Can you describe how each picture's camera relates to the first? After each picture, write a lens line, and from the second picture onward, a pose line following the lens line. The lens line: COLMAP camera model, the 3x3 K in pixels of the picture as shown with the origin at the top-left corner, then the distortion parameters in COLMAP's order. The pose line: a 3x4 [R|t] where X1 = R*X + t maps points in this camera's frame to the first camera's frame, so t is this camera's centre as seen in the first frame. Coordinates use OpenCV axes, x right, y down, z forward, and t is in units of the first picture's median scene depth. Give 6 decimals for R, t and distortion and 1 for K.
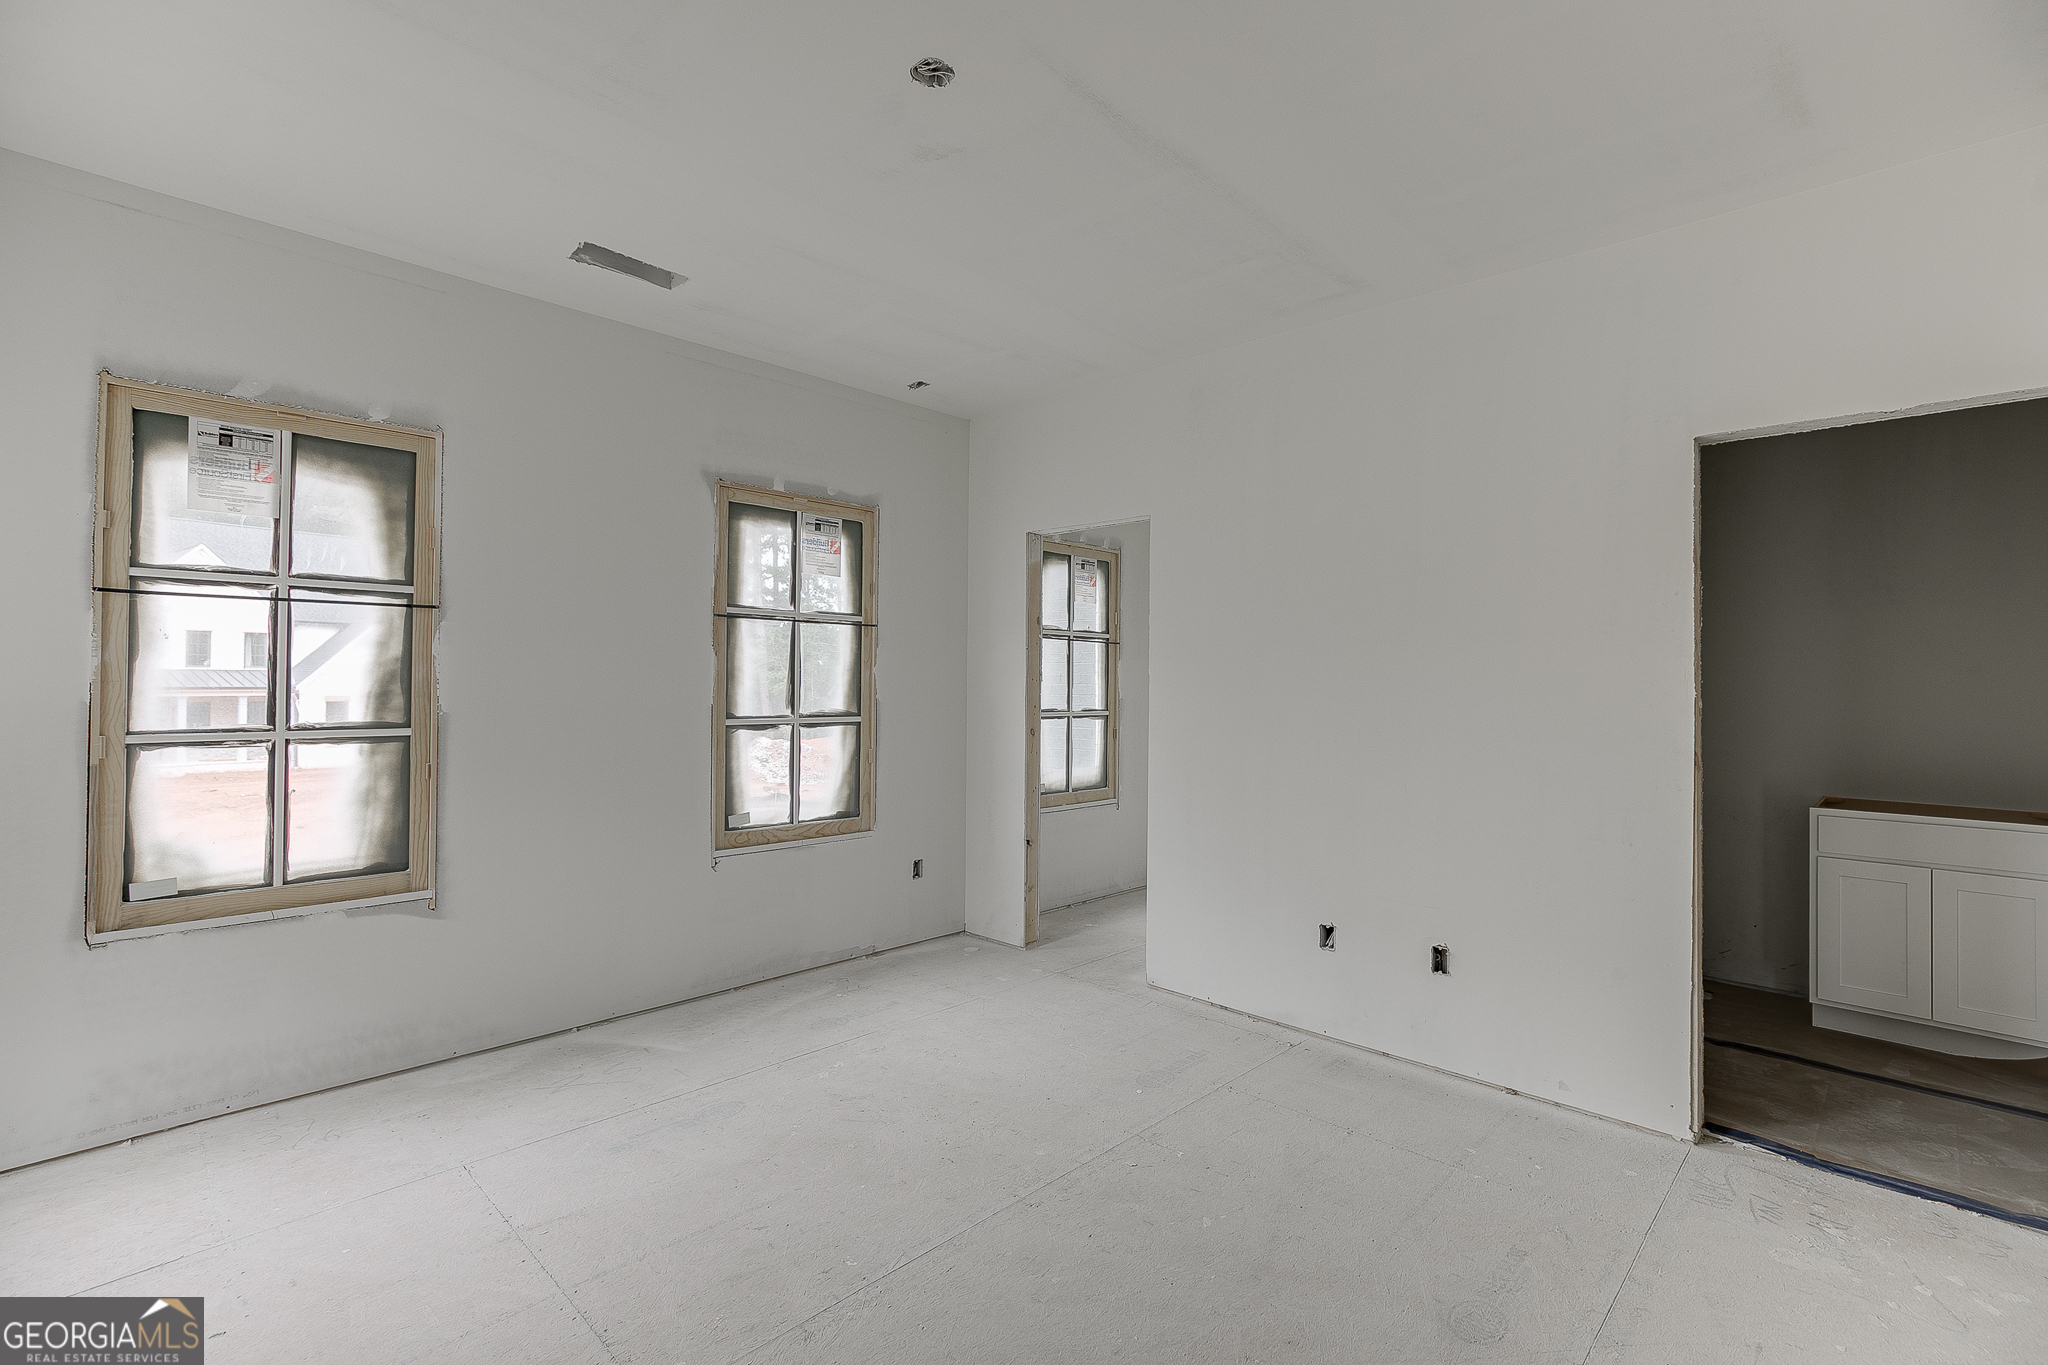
lens RADIAL K [[922.9, 0, 1036.5], [0, 922.9, 679.2], [0, 0, 1]] dist [-0.012571, 0.006561]
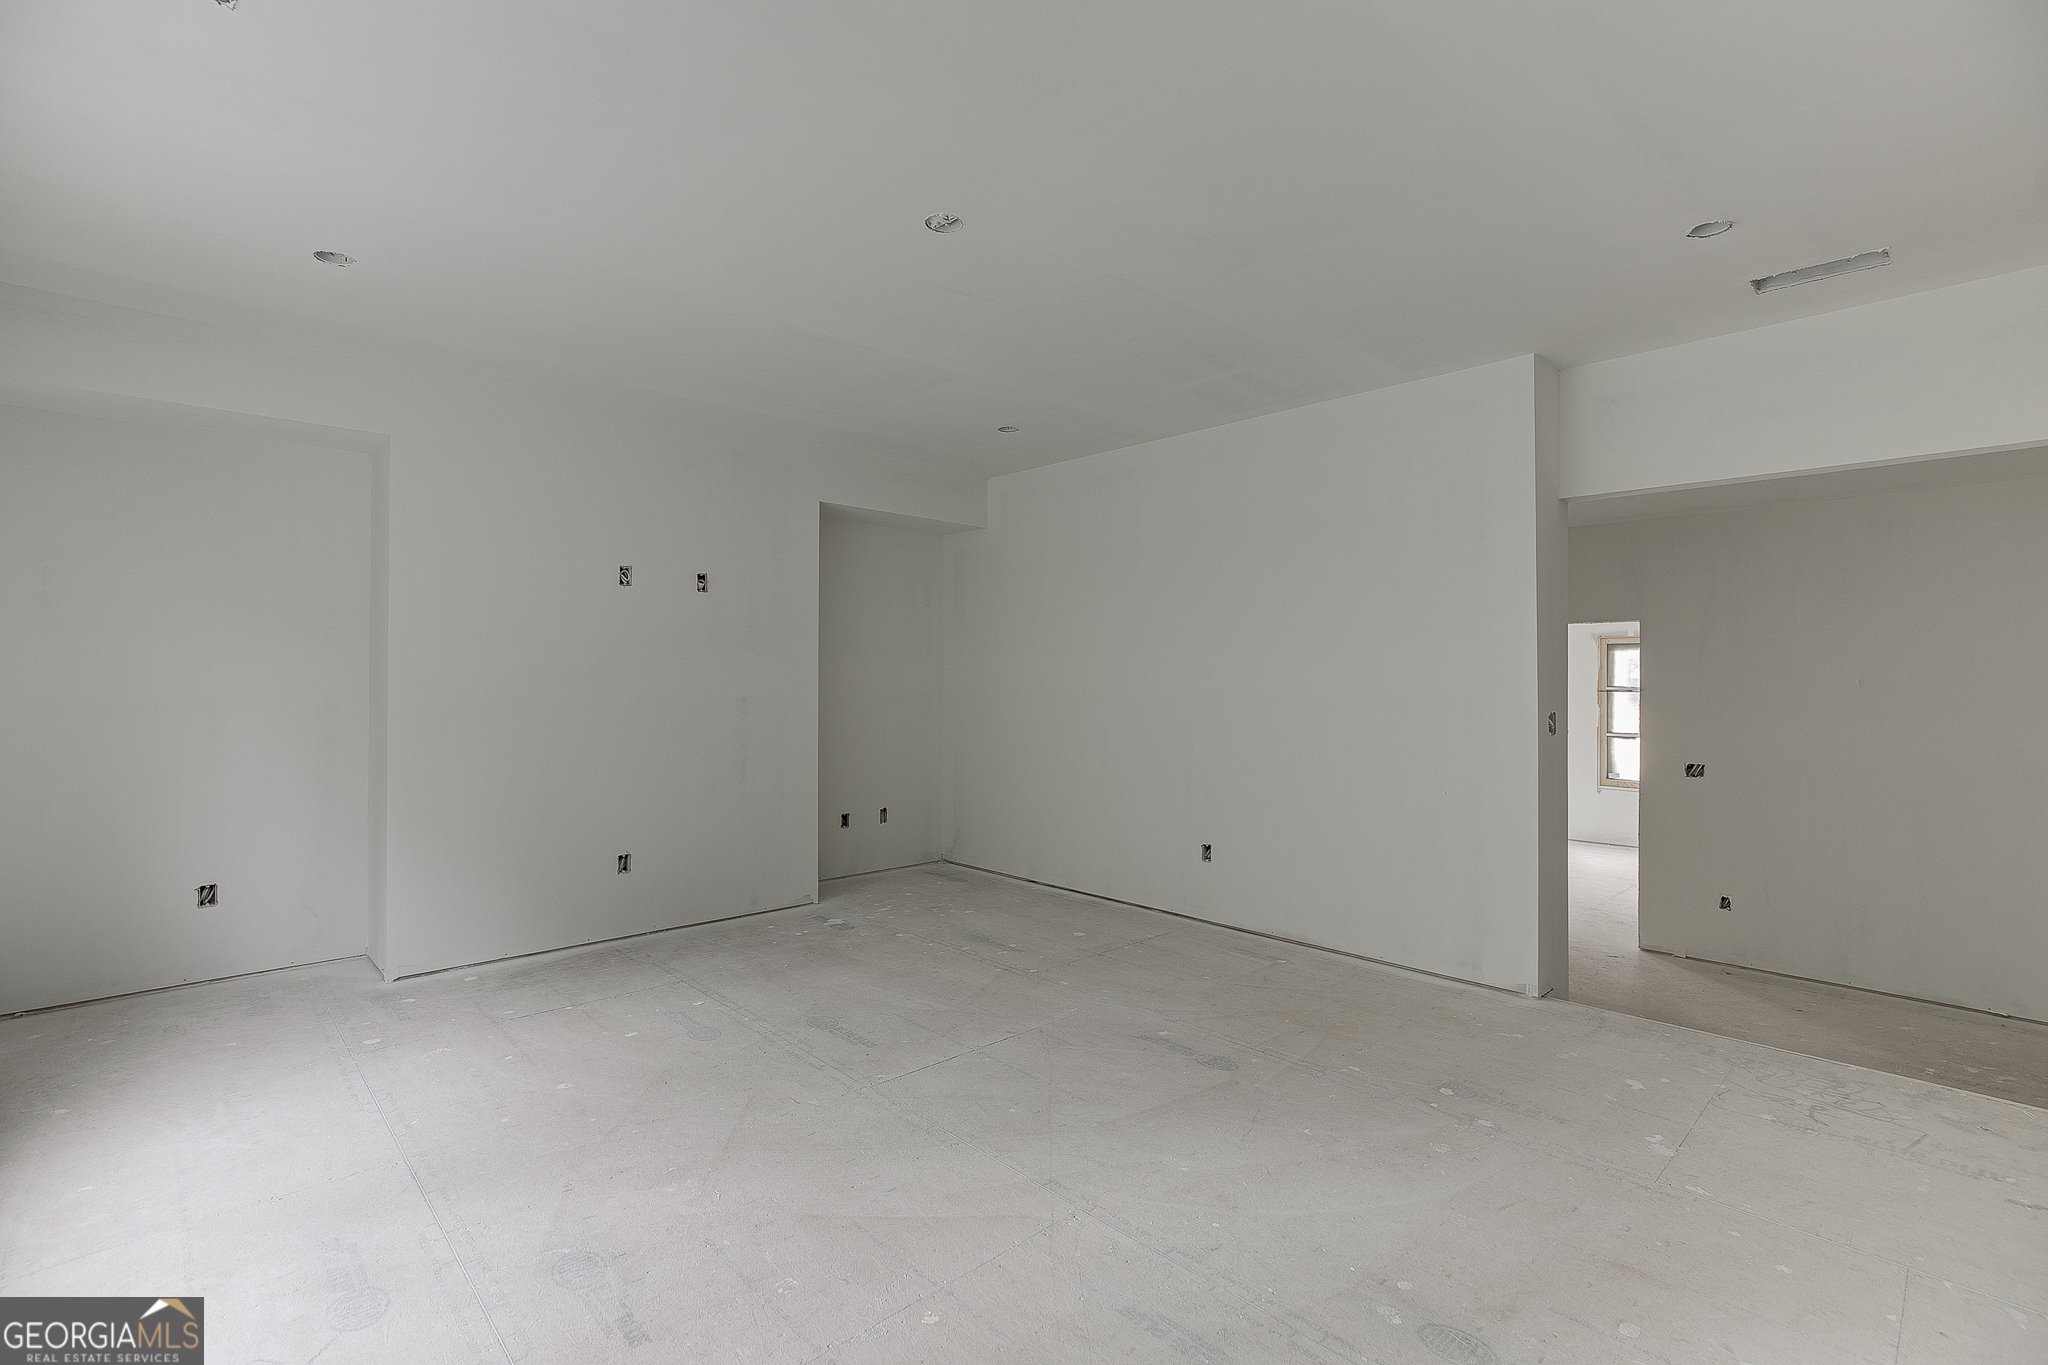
lens RADIAL K [[922.9, 0, 1027.4], [0, 922.9, 693.1], [0, 0, 1]] dist [-0.012571, 0.006561]
pose [[-0.030985, -0.007704, -0.999490, 2.693742], [-0.000306, 0.999970, -0.007698, -0.054718], [0.999520, 0.000068, -0.030987, -0.578976]]
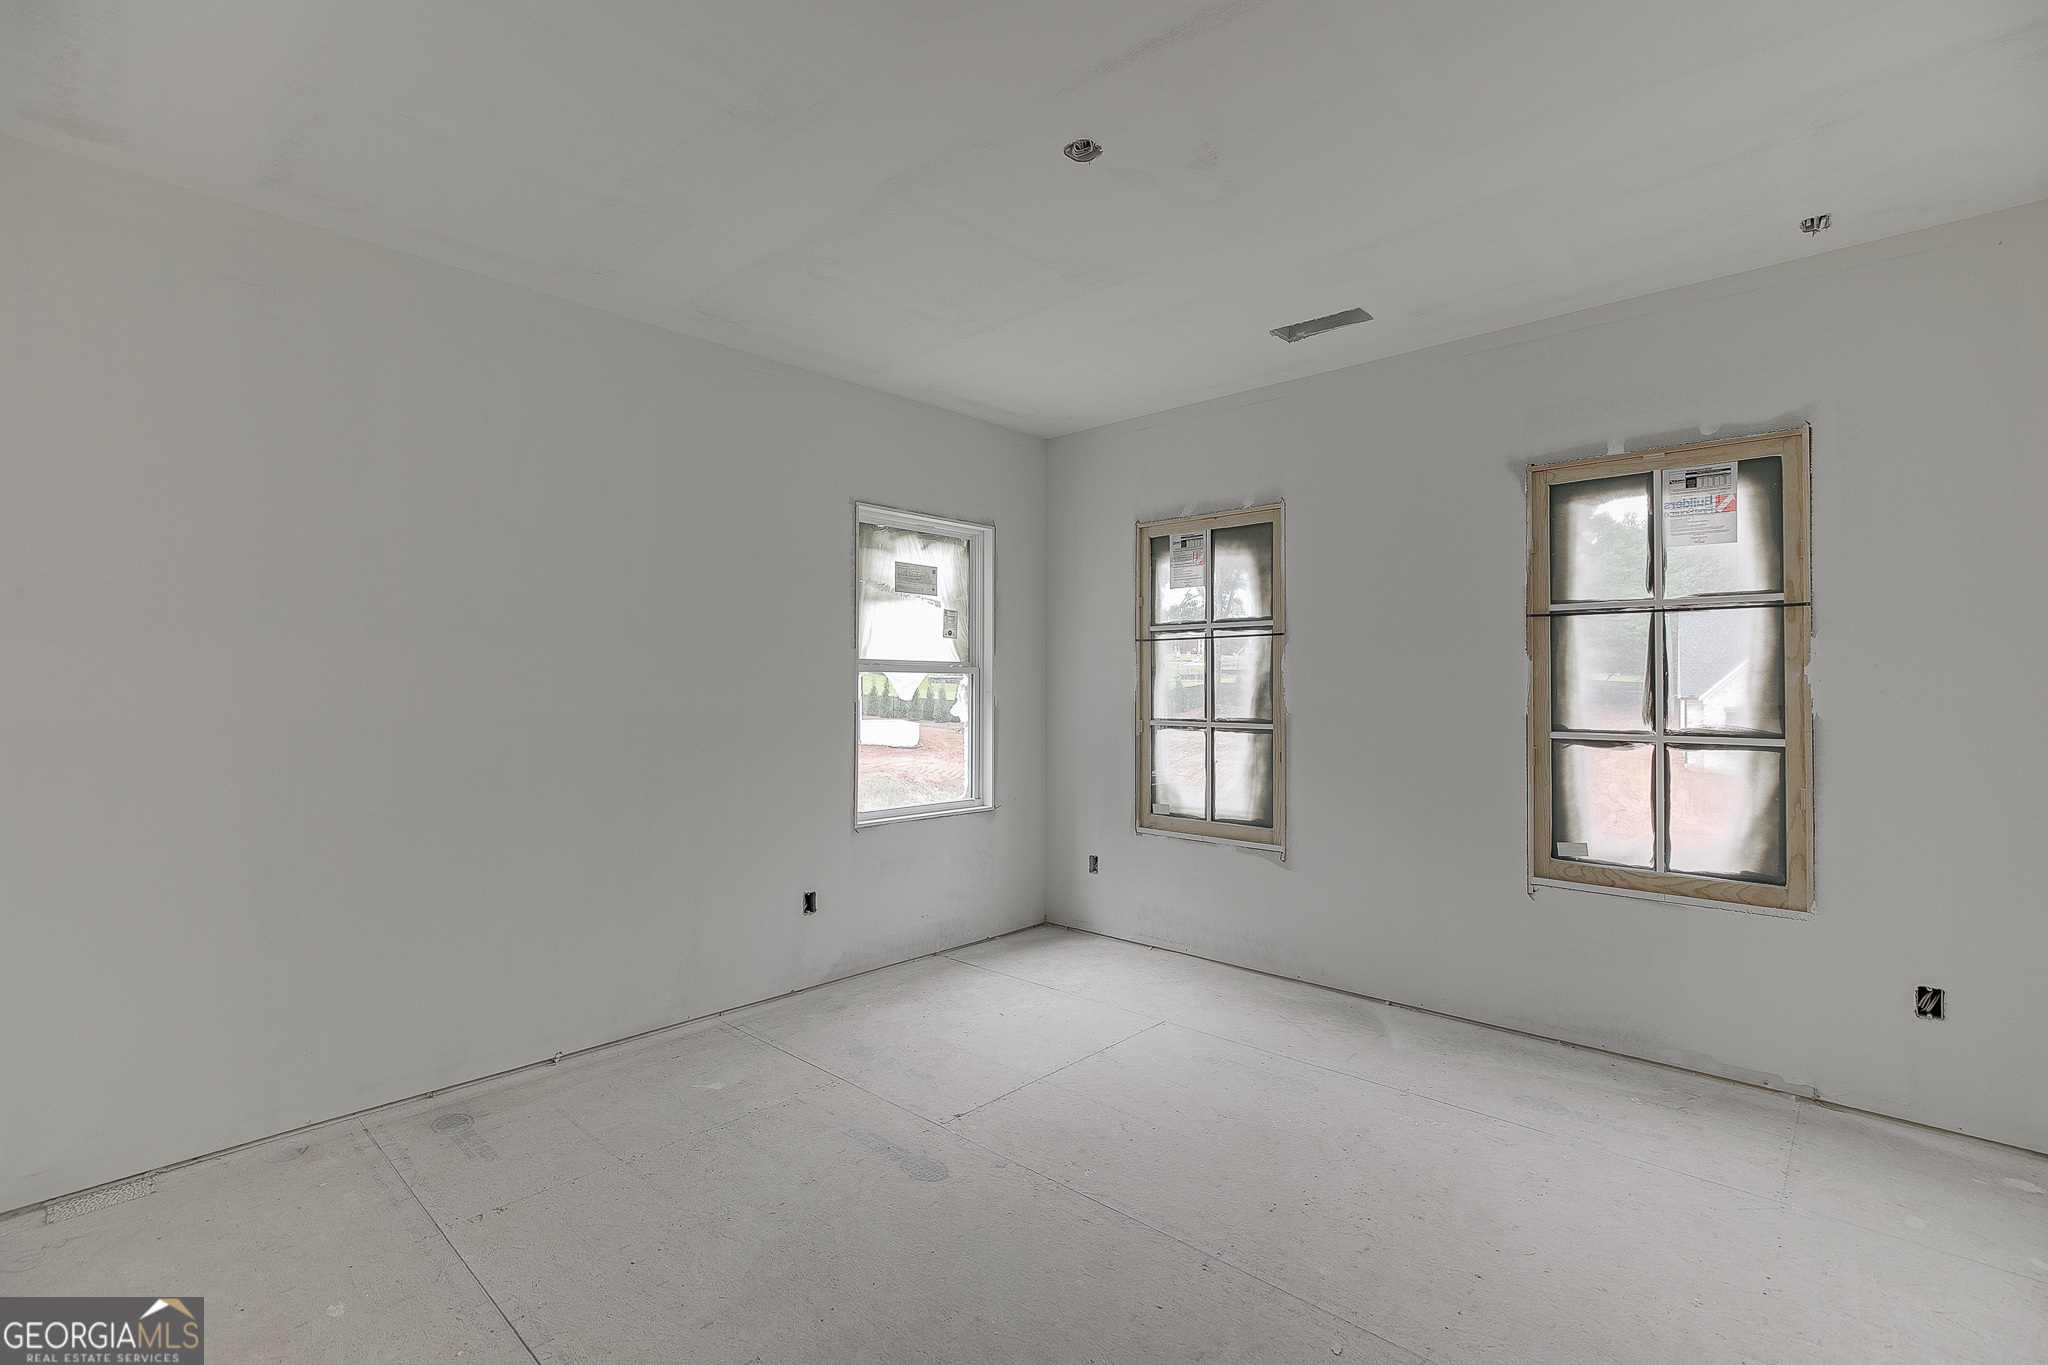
lens RADIAL K [[922.9, 0, 1024.8], [0, 922.9, 678.4], [0, 0, 1]] dist [-0.012571, 0.006561]
pose [[0.017654, -0.015313, -0.999727, 0.672469], [0.004739, 0.999873, -0.015232, 0.004396], [0.999833, -0.004469, 0.017724, 0.599509]]
